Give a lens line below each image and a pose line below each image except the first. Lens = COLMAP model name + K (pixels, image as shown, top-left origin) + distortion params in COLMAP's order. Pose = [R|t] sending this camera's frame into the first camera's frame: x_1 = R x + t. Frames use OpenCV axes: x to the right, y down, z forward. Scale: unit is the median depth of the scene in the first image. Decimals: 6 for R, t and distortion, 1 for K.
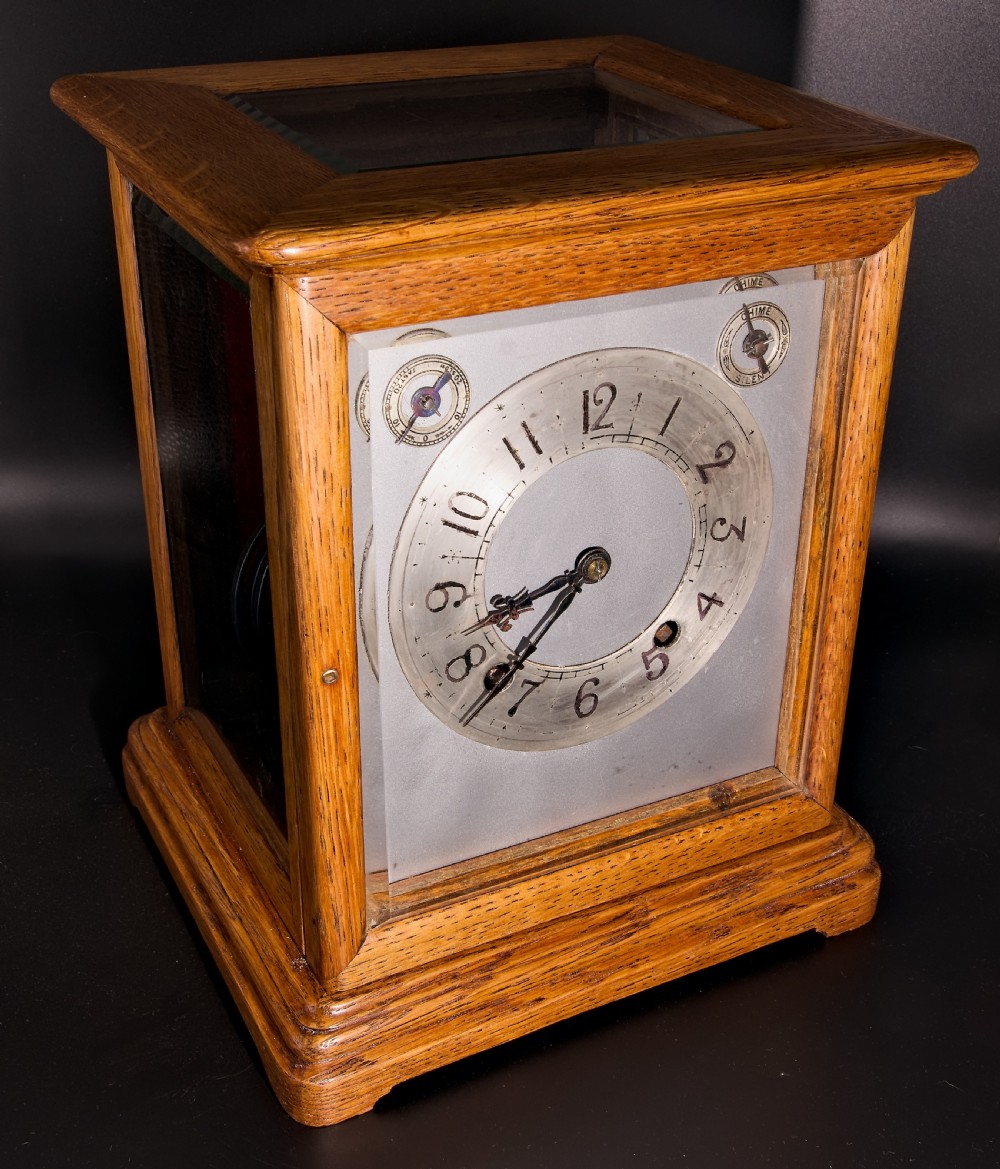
lens RADIAL K [[1519.3, 0, 507.7], [0, 1519.3, 593.6], [0, 0, 1]] dist [-0.066862, 0.000000]
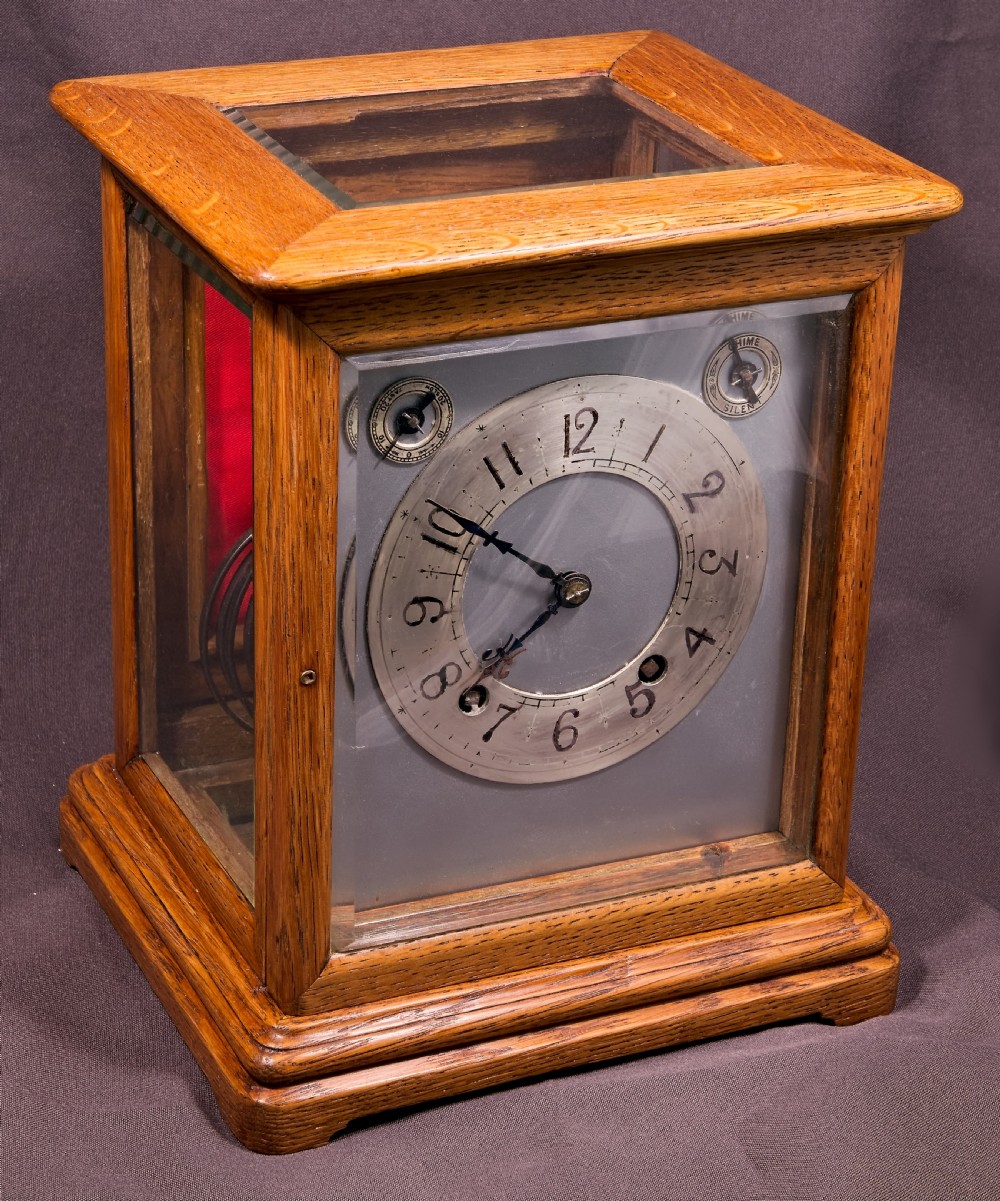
lens RADIAL K [[2886.6, 0, 390.5], [0, 2886.6, 680.9], [0, 0, 1]] dist [-0.079138, 0.000000]
pose [[0.996526, 0.040368, -0.072841, 0.075852], [-0.043351, 0.998265, -0.039850, 0.119924], [0.071106, 0.042869, 0.996547, -0.879326]]
